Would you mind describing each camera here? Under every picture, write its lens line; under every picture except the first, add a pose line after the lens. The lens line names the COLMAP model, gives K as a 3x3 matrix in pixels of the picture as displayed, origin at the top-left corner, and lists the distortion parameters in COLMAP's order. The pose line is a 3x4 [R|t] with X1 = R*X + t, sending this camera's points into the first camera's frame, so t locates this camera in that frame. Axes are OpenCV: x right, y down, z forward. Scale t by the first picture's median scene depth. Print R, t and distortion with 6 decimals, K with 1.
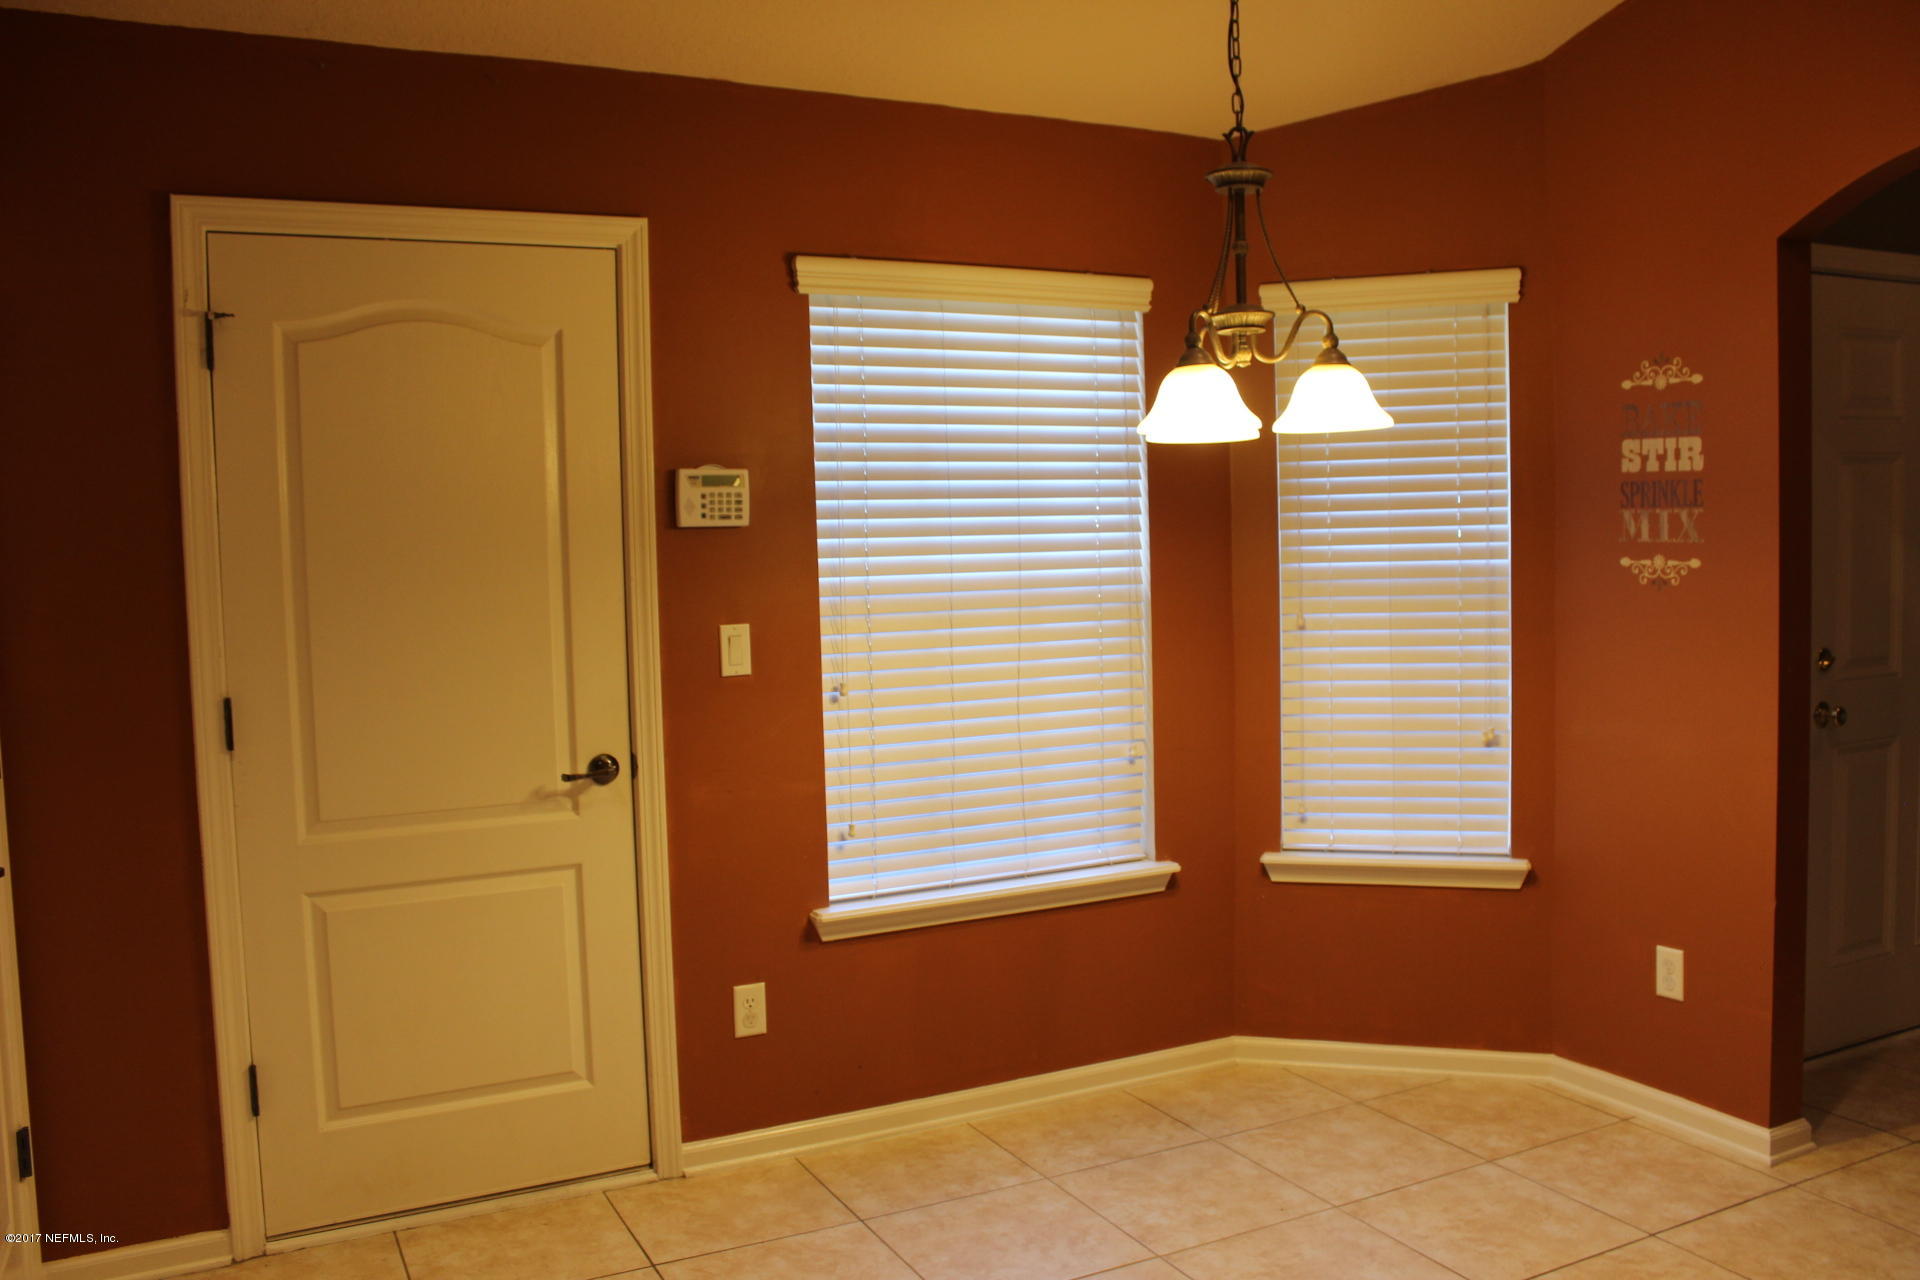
lens RADIAL K [[1564.9, 0, 960.0], [0, 1564.9, 640.0], [0, 0, 1]] dist [-0.172231, 0.139468]
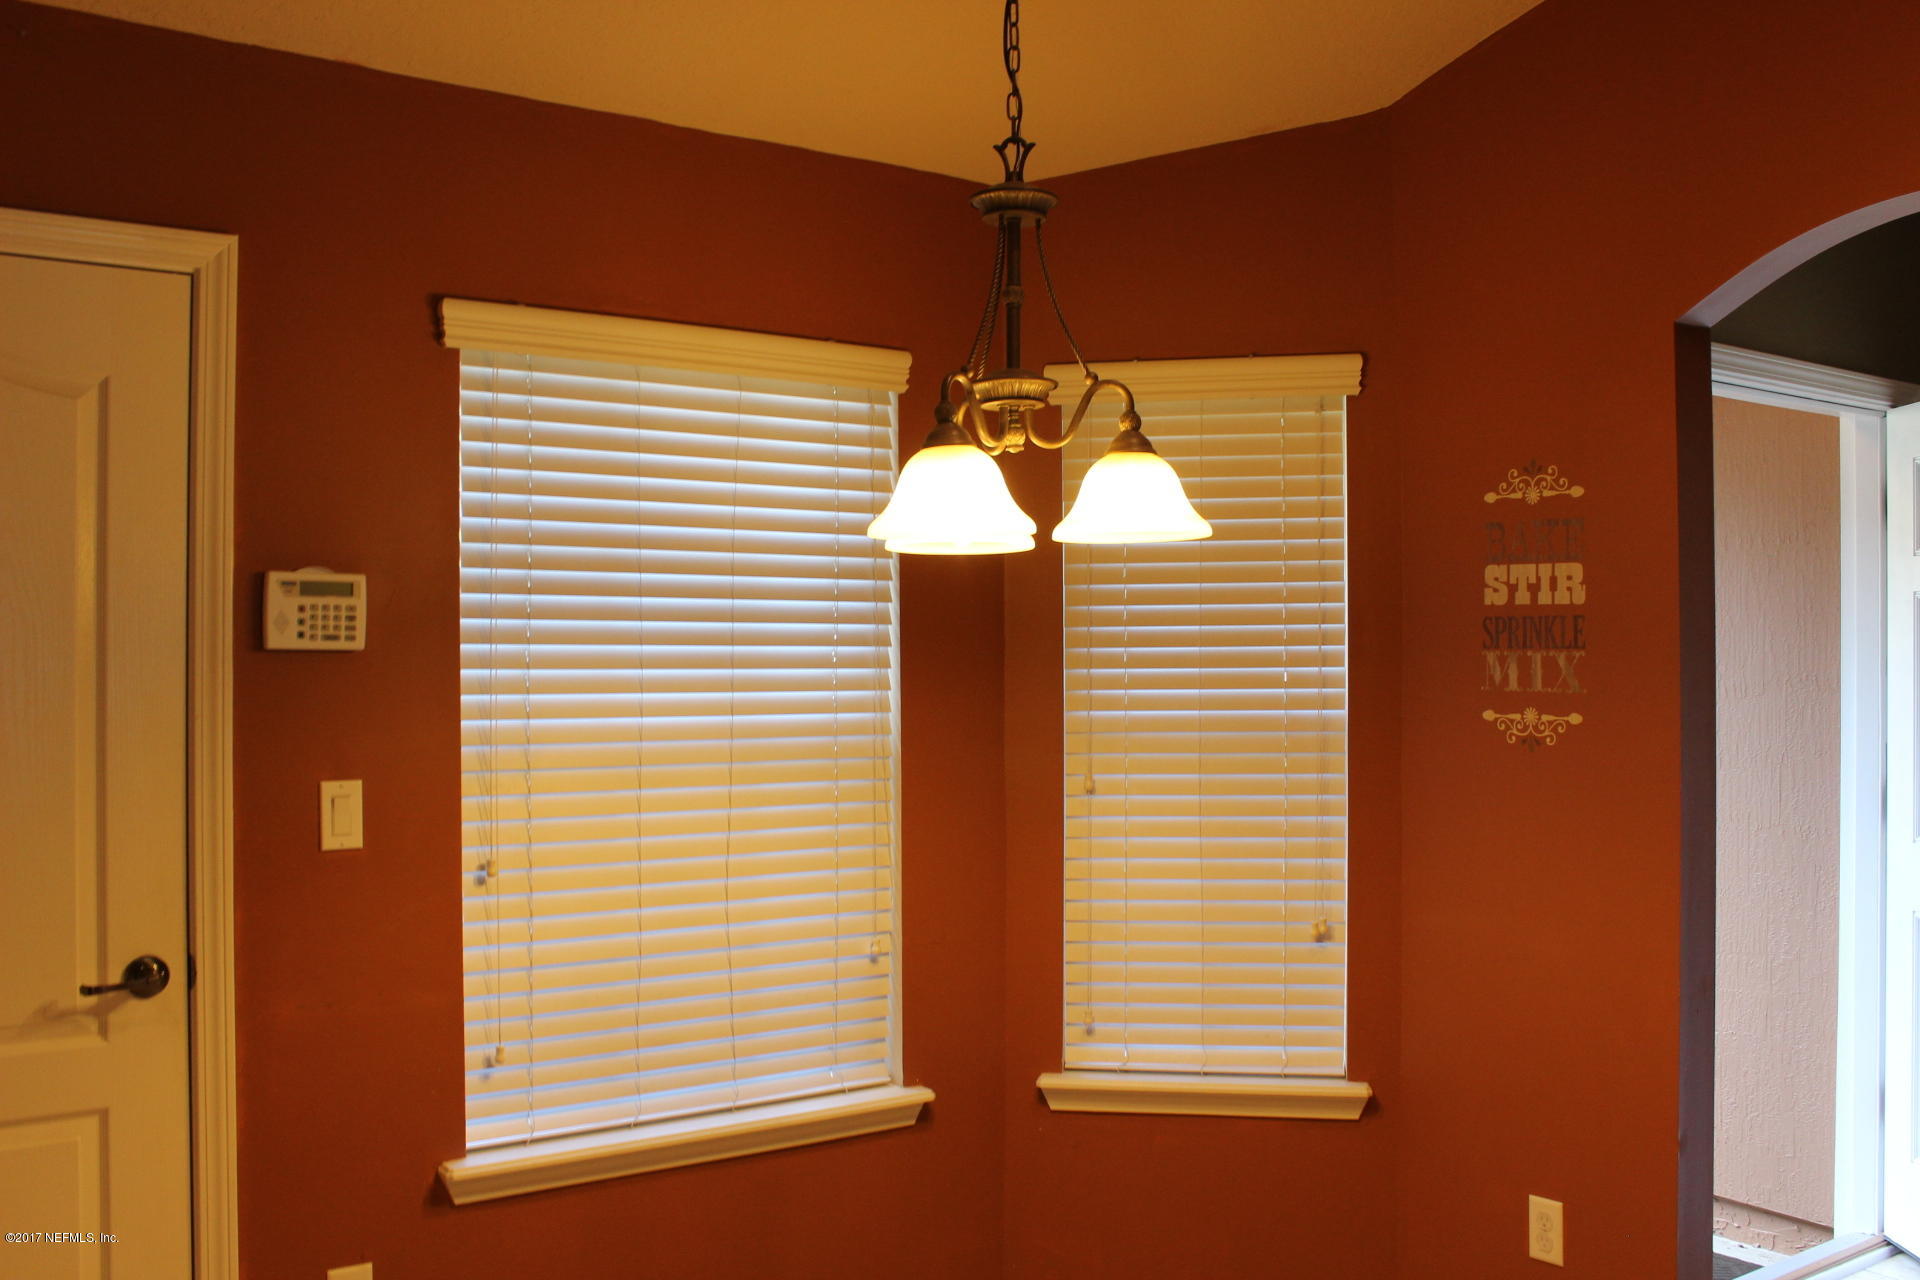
lens RADIAL K [[1110.2, 0, 1037.4], [0, 1110.2, 651.7], [0, 0, 1]] dist [-0.133642, 0.040917]
pose [[0.988133, 0.022280, 0.151975, 0.107972], [-0.011424, 0.997344, -0.071937, -0.039555], [-0.153175, 0.069348, 0.985763, 0.449738]]
